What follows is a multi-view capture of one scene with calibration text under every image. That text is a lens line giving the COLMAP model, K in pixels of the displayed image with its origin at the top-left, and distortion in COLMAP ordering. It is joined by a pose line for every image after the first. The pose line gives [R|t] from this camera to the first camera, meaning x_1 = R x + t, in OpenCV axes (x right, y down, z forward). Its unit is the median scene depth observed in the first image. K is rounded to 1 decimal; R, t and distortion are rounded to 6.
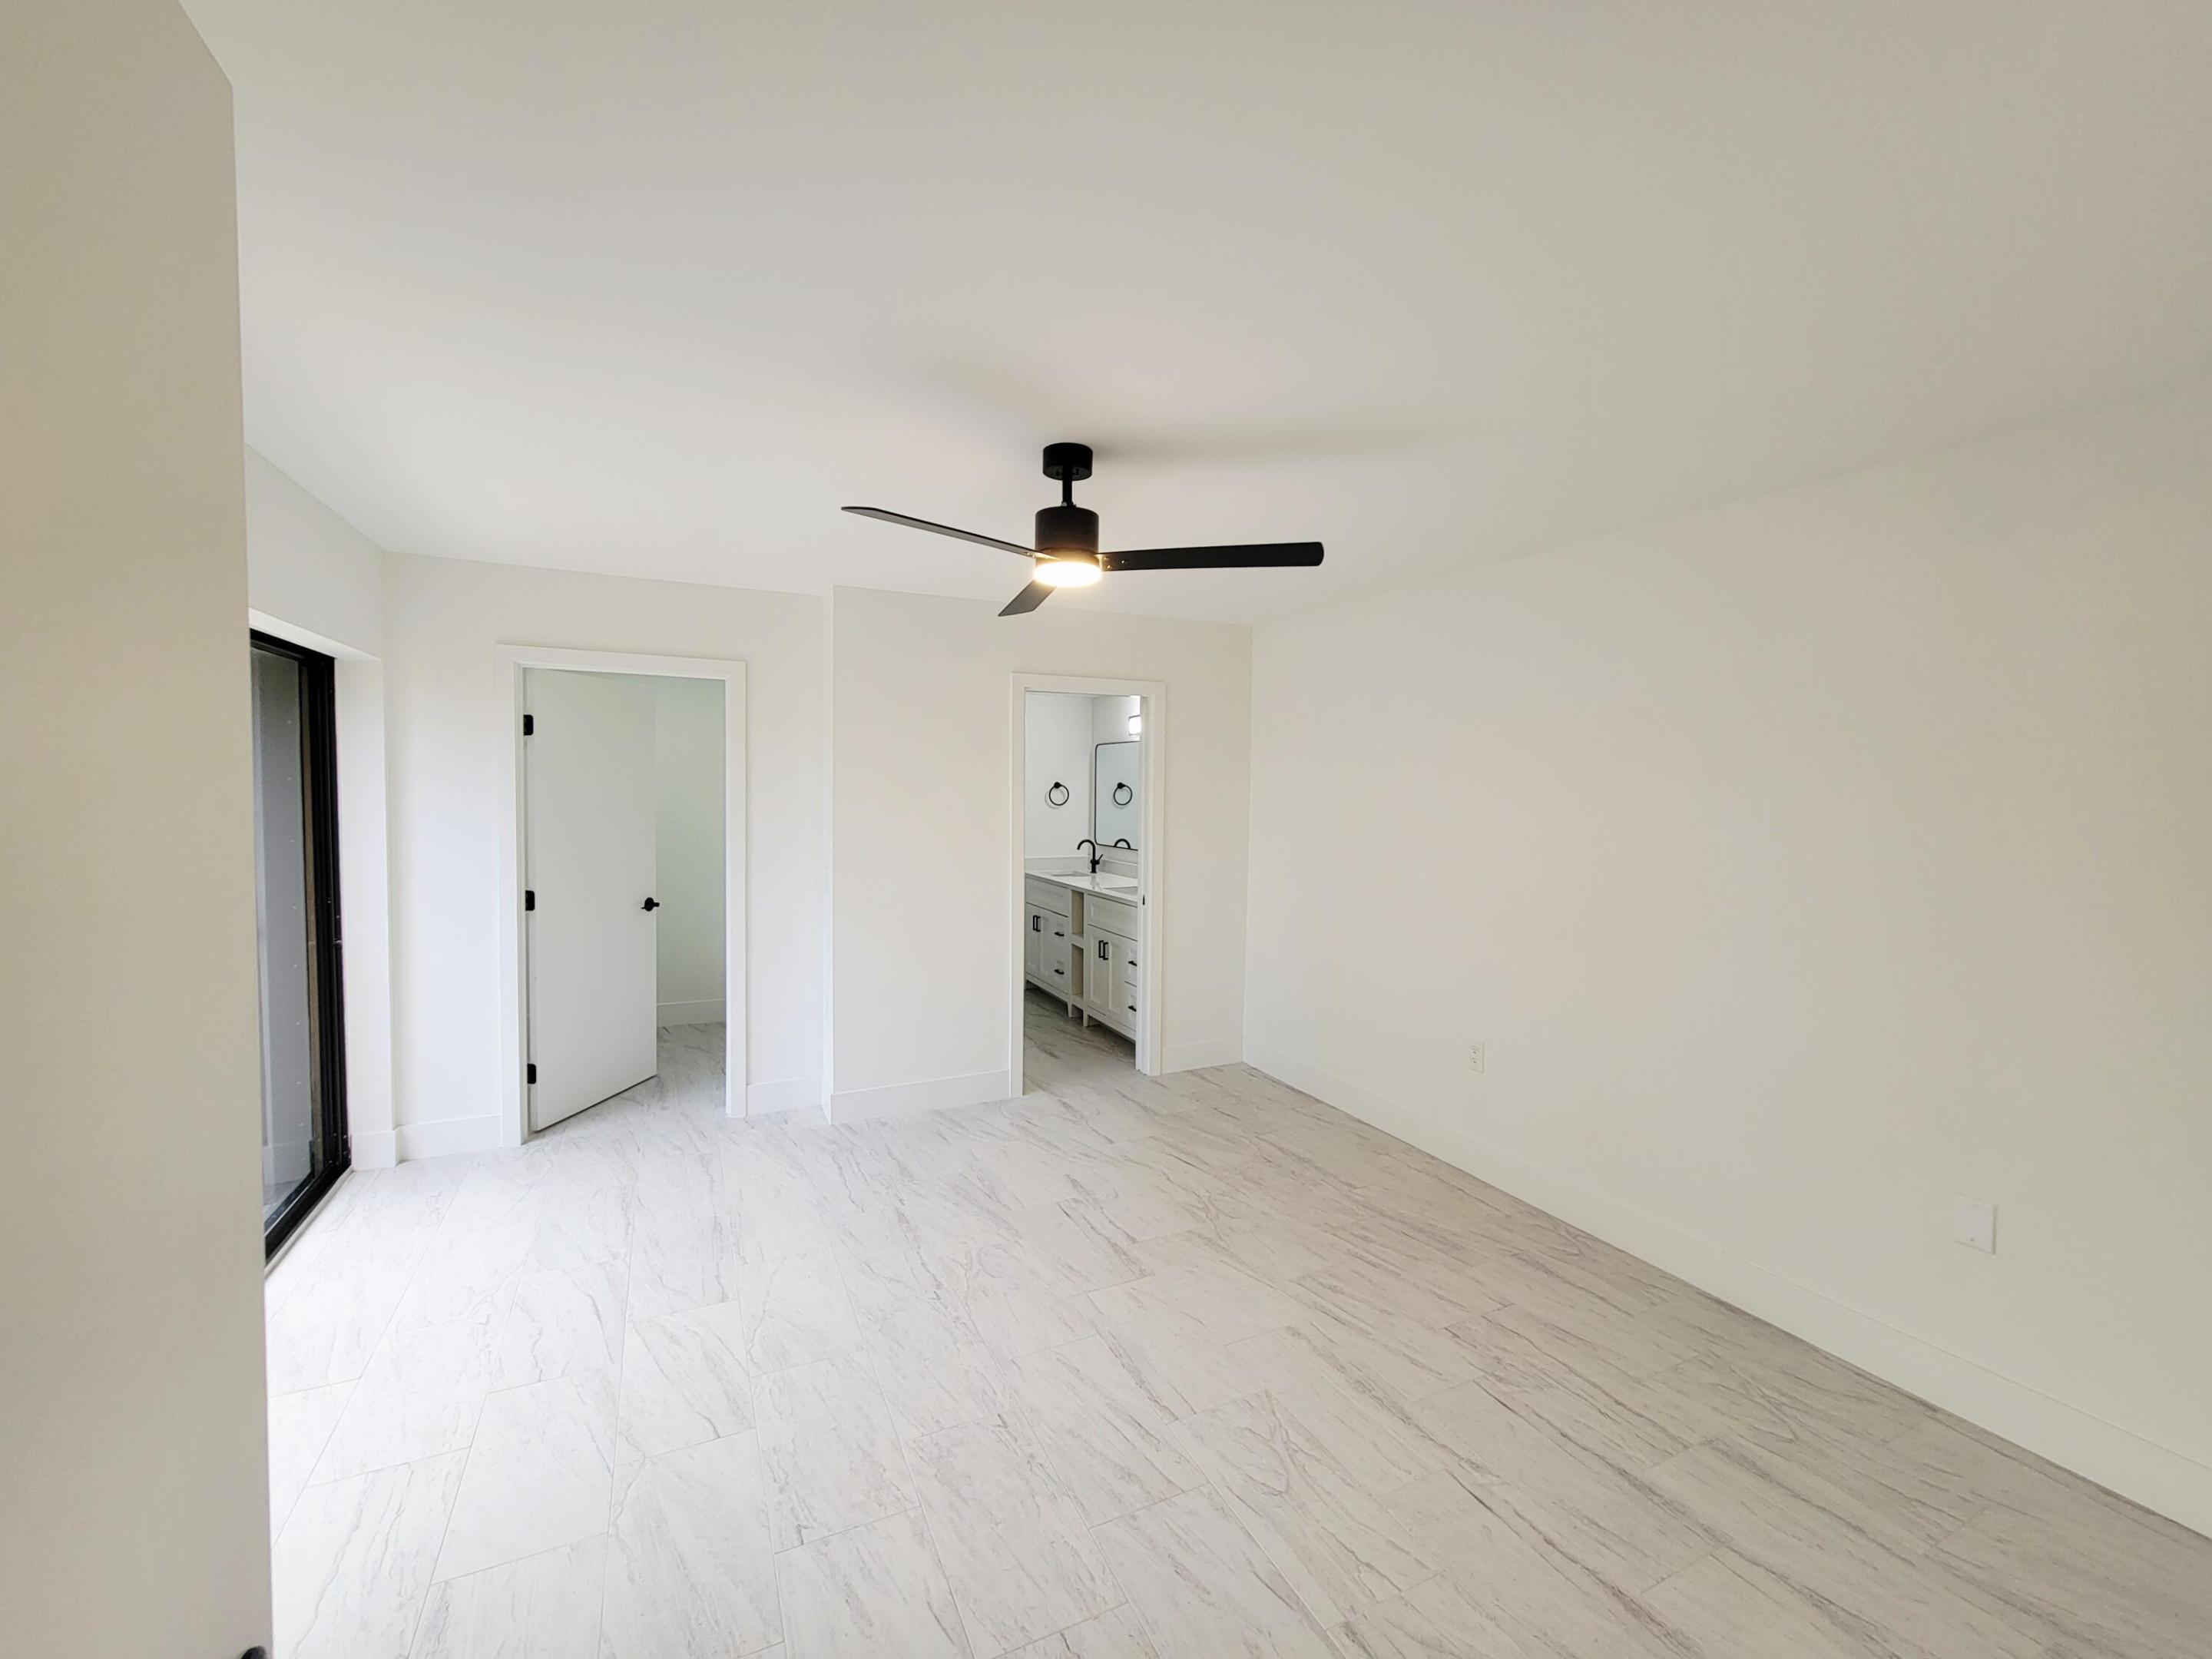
lens RADIAL K [[909.5, 0, 1106.0], [0, 909.5, 829.5], [0, 0, 1]] dist [0.008777, -0.005170]
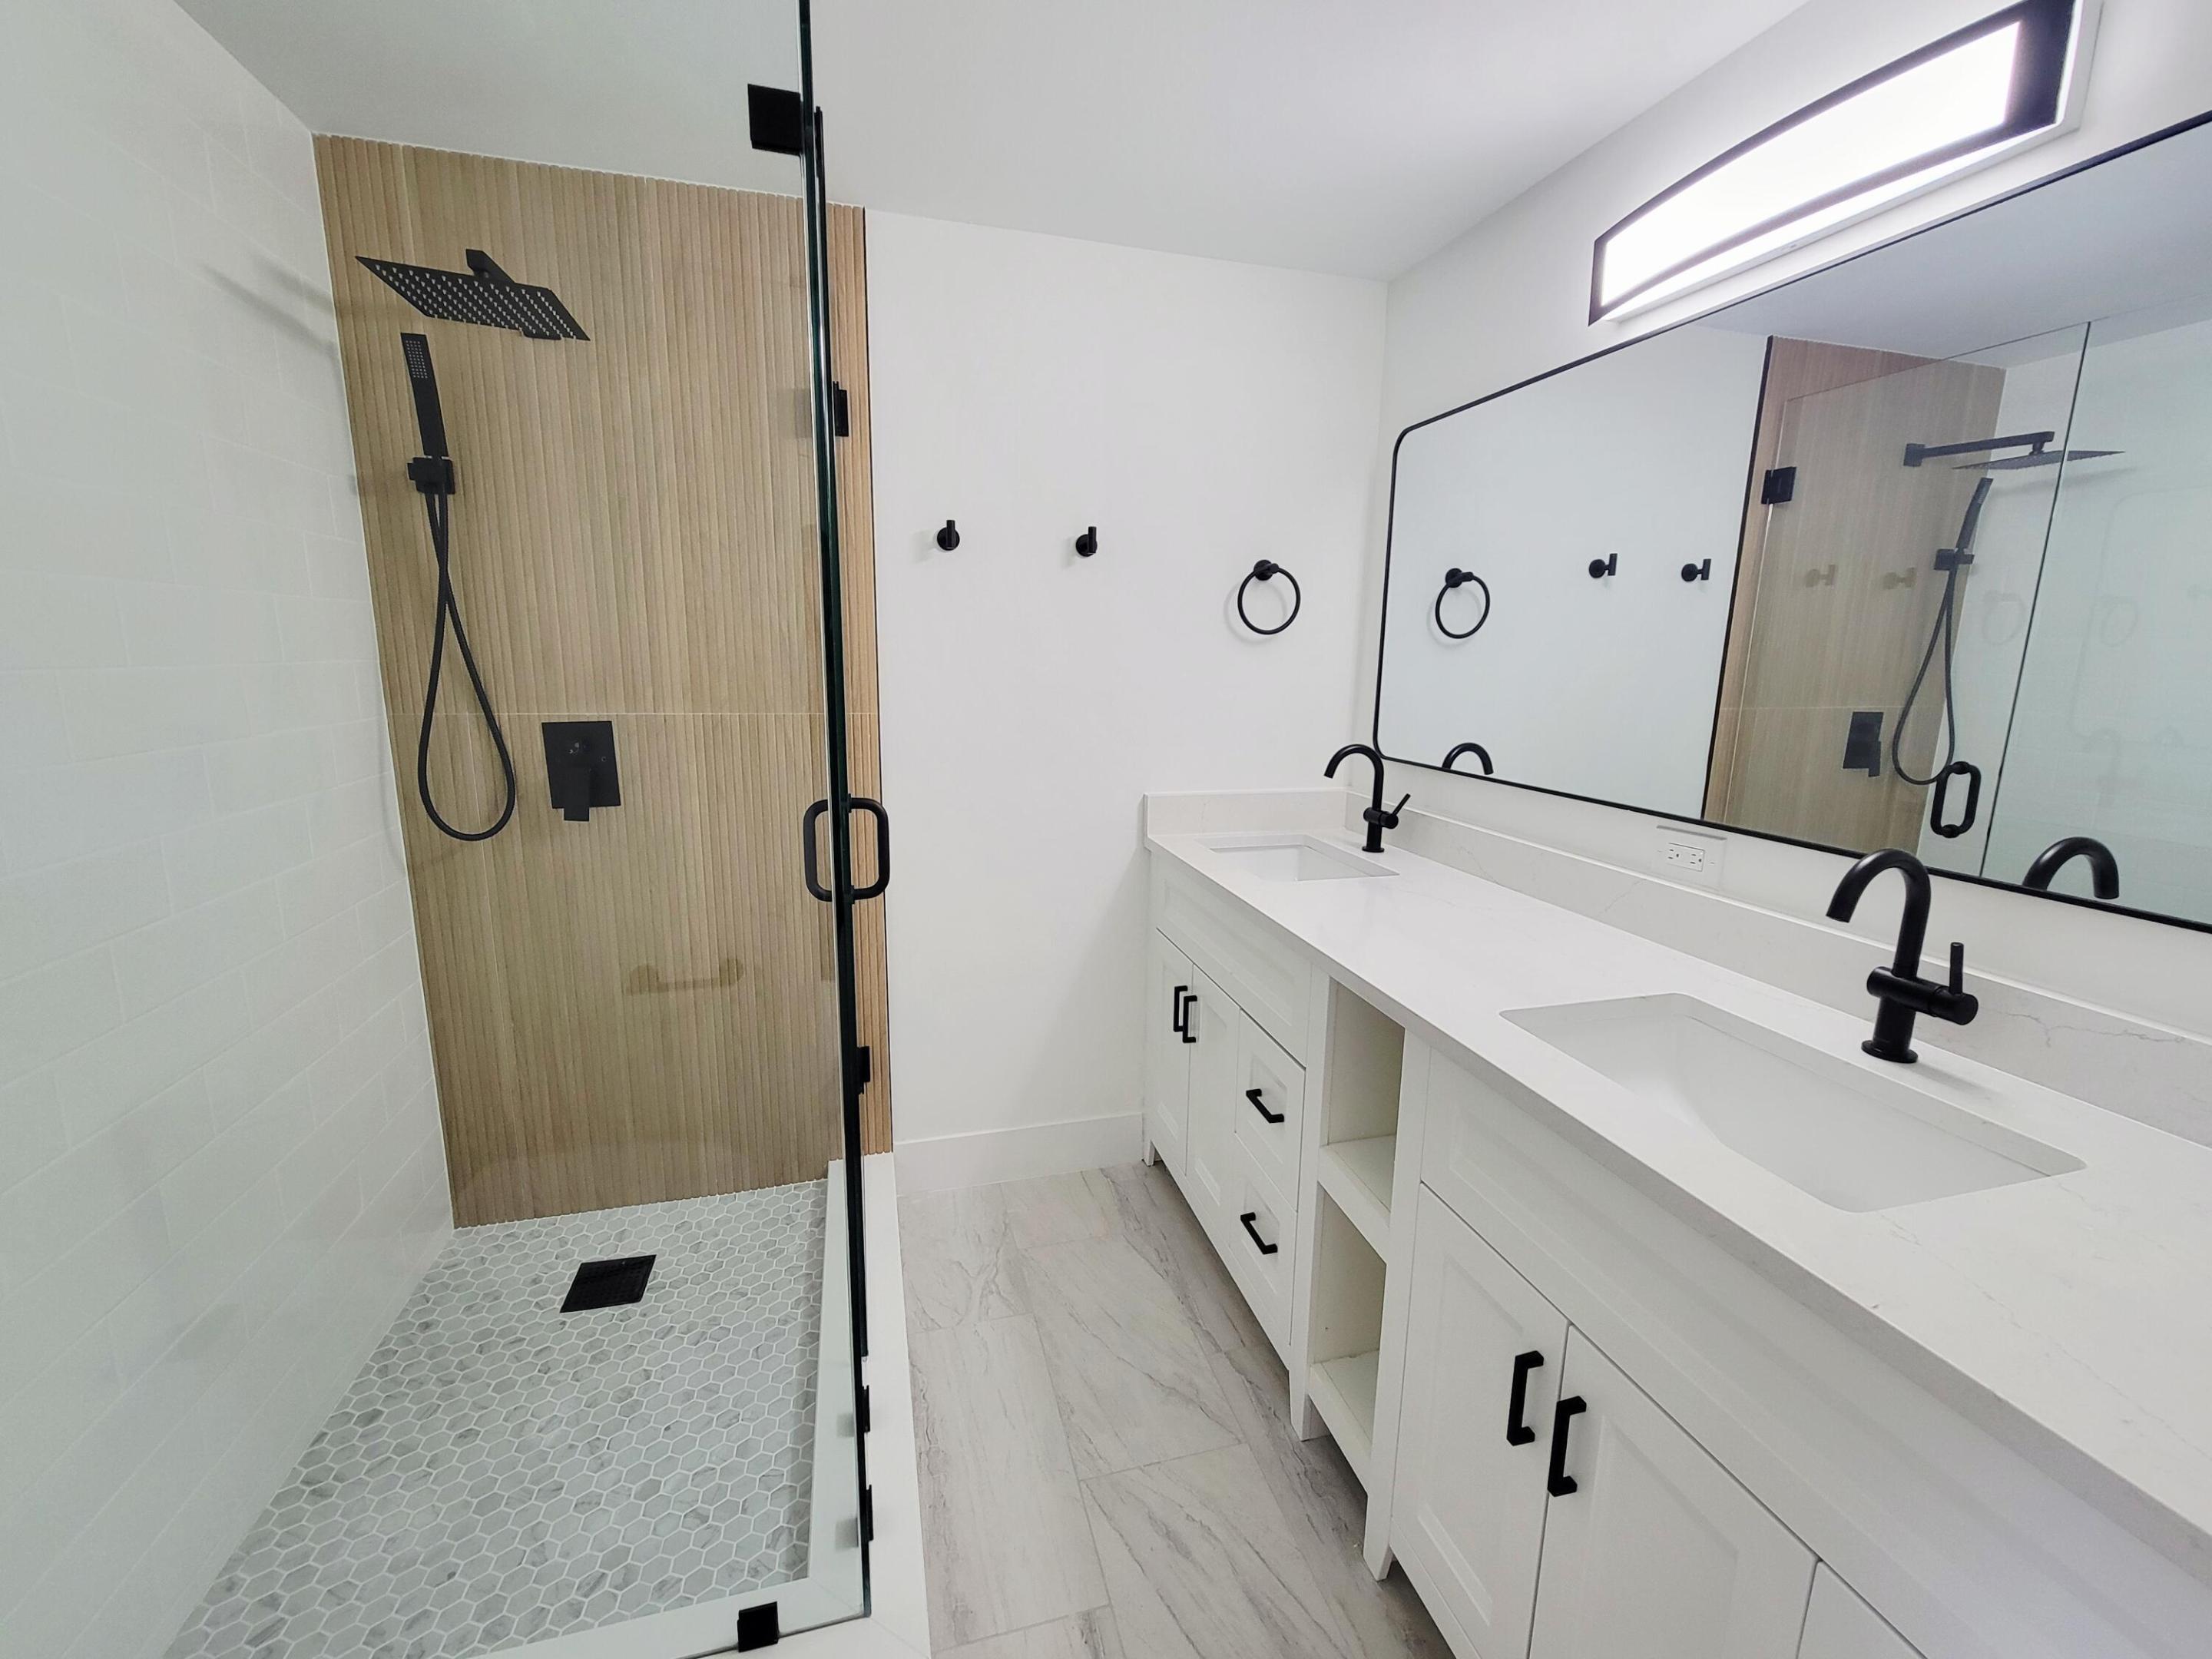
lens RADIAL K [[909.5, 0, 1106.0], [0, 909.5, 829.5], [0, 0, 1]] dist [0.008777, -0.005170]
pose [[0.985928, 0.055227, -0.157784, -0.054551], [-0.030263, 0.987223, 0.156443, -0.006008], [0.164408, -0.149467, 0.975002, 0.670822]]
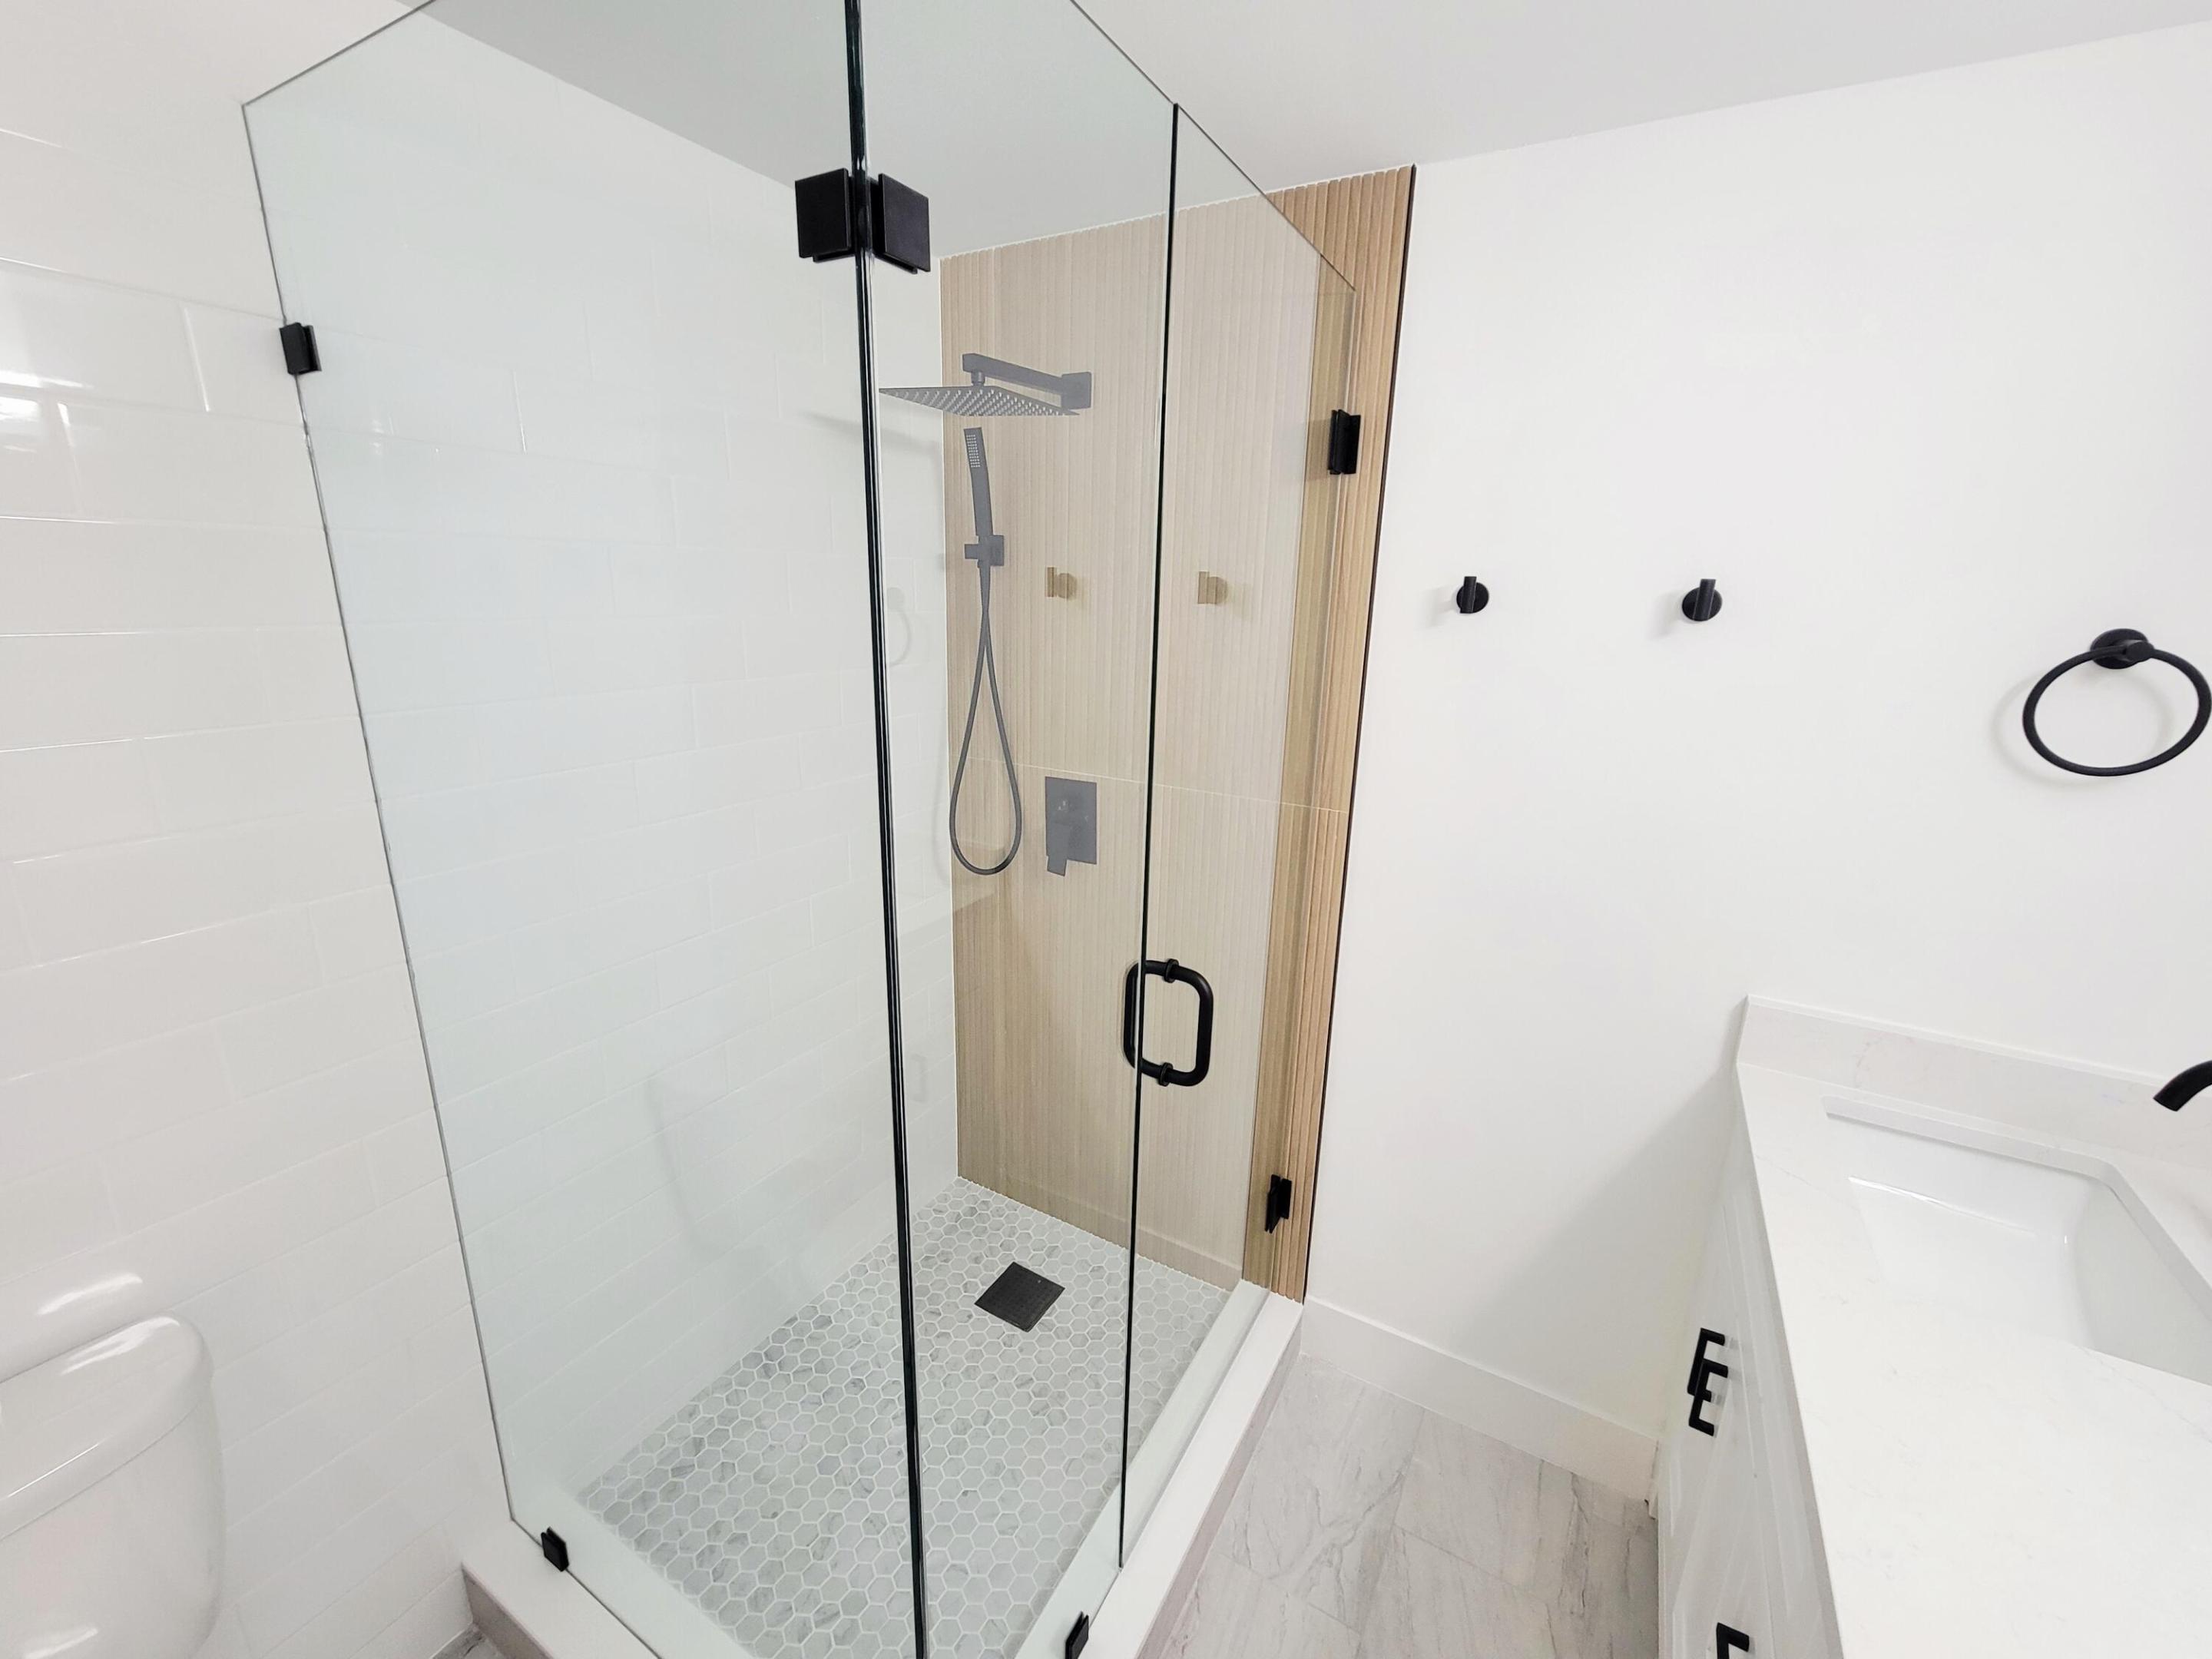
lens RADIAL K [[909.5, 0, 1106.0], [0, 909.5, 829.5], [0, 0, 1]] dist [0.008777, -0.005170]
pose [[0.573820, 0.234612, -0.784657, -0.022267], [-0.060747, 0.967643, 0.244900, -0.047603], [0.816725, -0.092863, 0.569505, 0.768579]]
